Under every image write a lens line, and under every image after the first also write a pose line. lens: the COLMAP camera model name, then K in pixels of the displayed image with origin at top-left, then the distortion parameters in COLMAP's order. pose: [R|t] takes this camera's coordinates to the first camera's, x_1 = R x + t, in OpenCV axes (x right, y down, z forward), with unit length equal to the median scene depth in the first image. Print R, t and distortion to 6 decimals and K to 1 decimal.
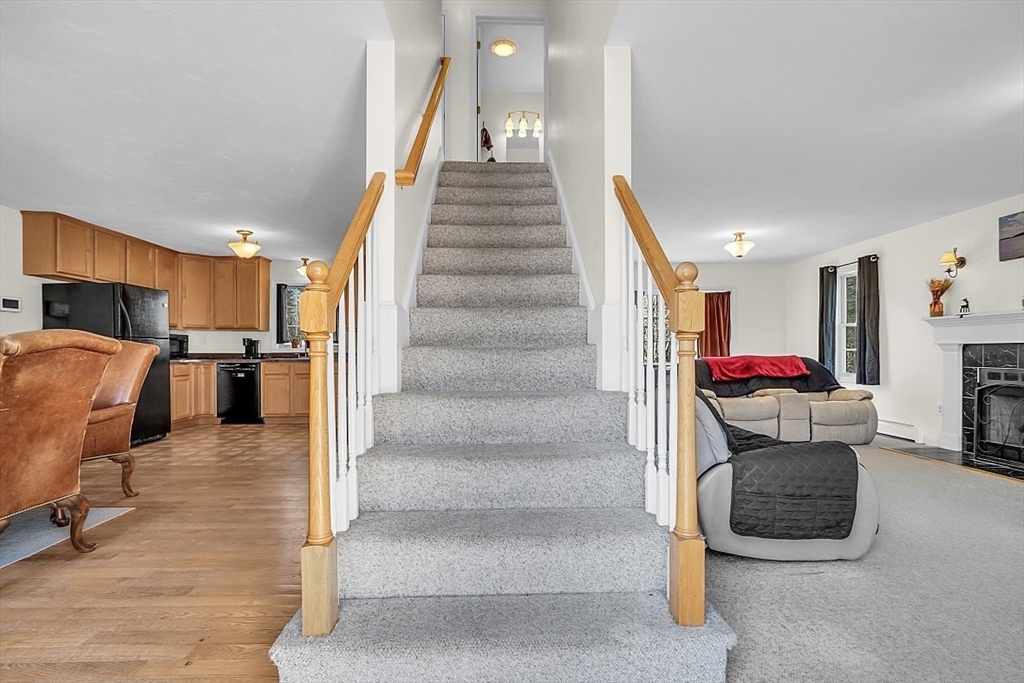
lens RADIAL K [[461.6, 0, 511.1], [0, 461.6, 353.1], [0, 0, 1]] dist [-0.020229, 0.000364]
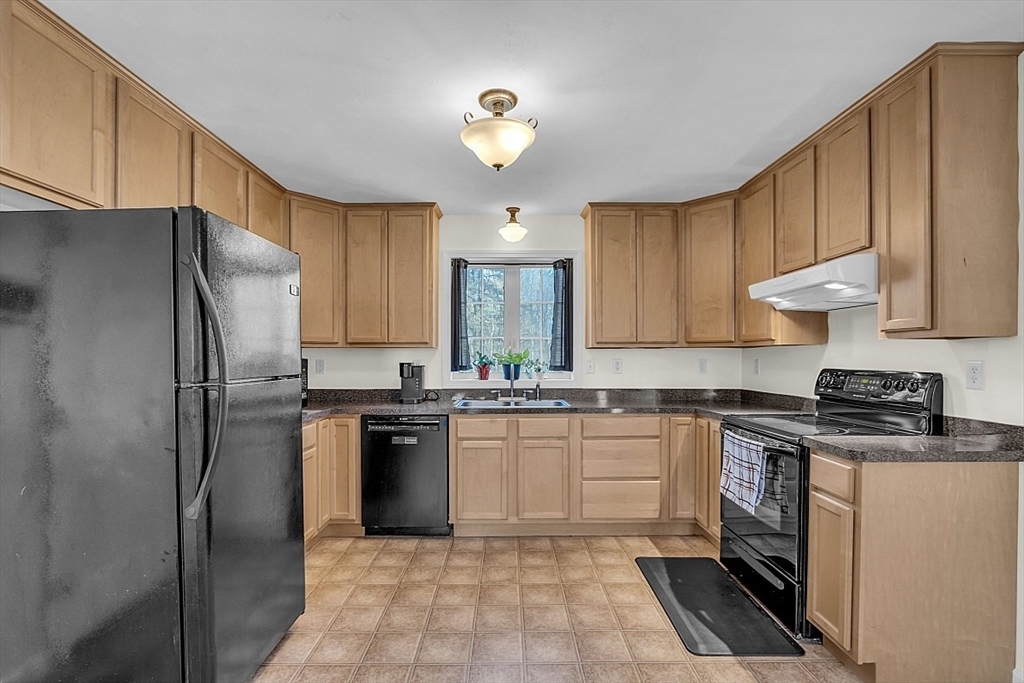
lens RADIAL K [[484.6, 0, 509.5], [0, 484.6, 353.9], [0, 0, 1]] dist [-0.001824, -0.000041]
pose [[0.998660, 0.000847, -0.051747, -0.578611], [-0.001407, 0.999941, -0.010784, -0.048555], [0.051735, 0.010843, 0.998602, 0.622477]]
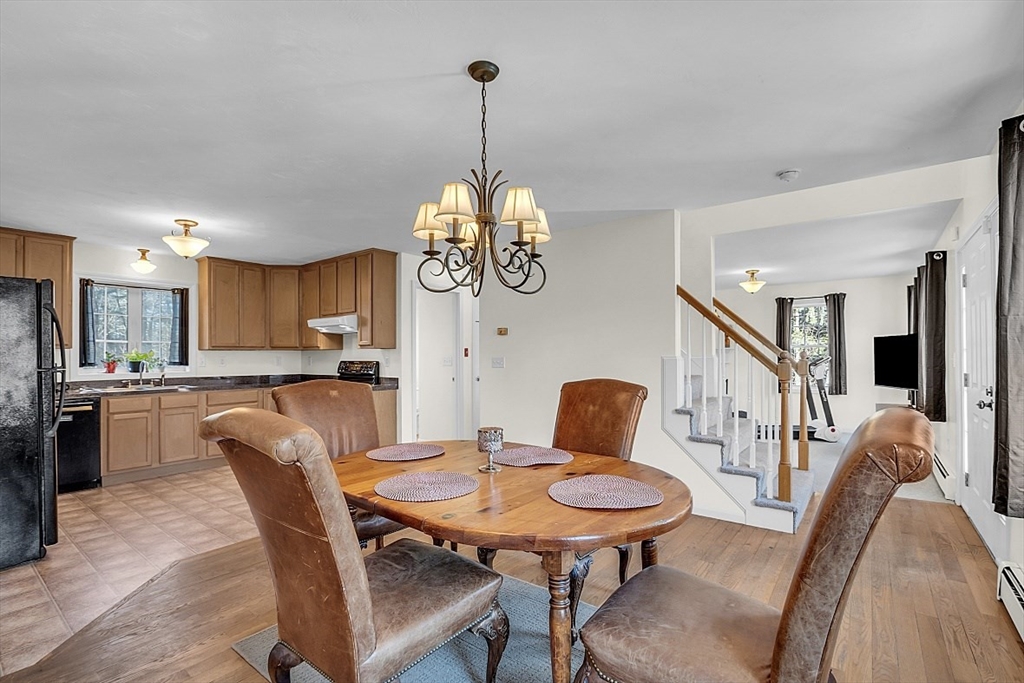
lens RADIAL K [[461.6, 0, 511.1], [0, 461.6, 353.1], [0, 0, 1]] dist [-0.020229, 0.000364]
pose [[0.657303, 0.002050, 0.753623, -0.830367], [0.006275, 0.999947, -0.008193, -0.045207], [-0.753600, 0.010114, 0.657255, 0.127474]]
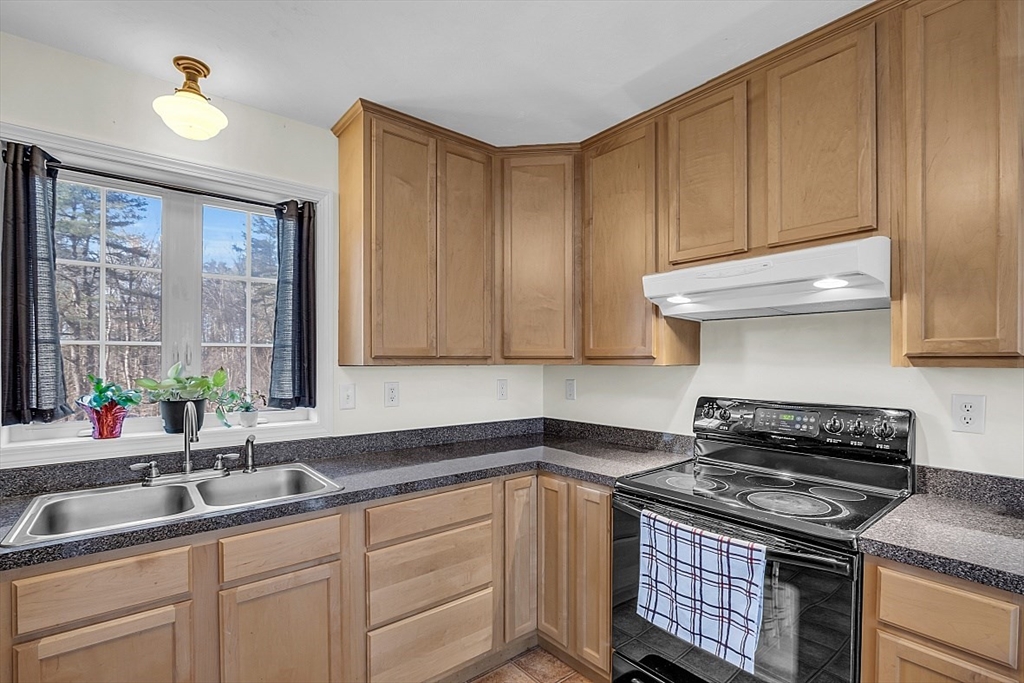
lens RADIAL K [[474.1, 0, 512.0], [0, 474.1, 363.7], [0, 0, 1]] dist [-0.013828, 0.000121]
pose [[0.811238, -0.001543, 0.584715, -0.622505], [0.001433, 0.999999, 0.000650, -0.067859], [-0.584715, 0.000310, 0.811239, 0.964121]]
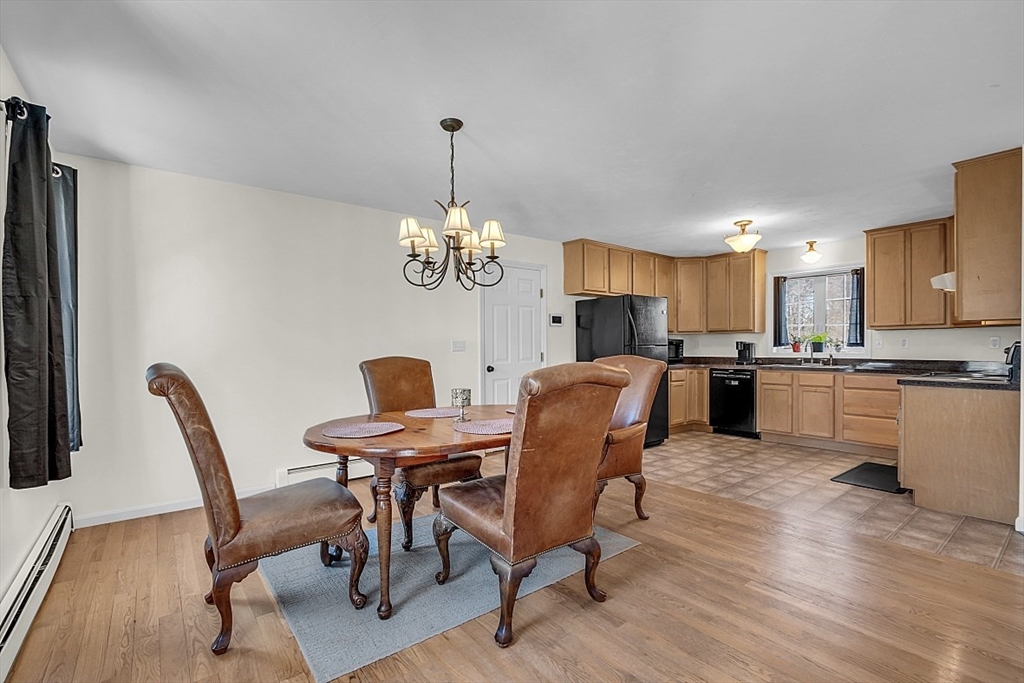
lens RADIAL K [[461.6, 0, 511.1], [0, 461.6, 353.1], [0, 0, 1]] dist [-0.020229, 0.000364]
pose [[0.575664, 0.010980, -0.817613, -0.127930], [0.002440, 0.999882, 0.015146, -0.032490], [0.817683, -0.010714, 0.575569, 0.145641]]
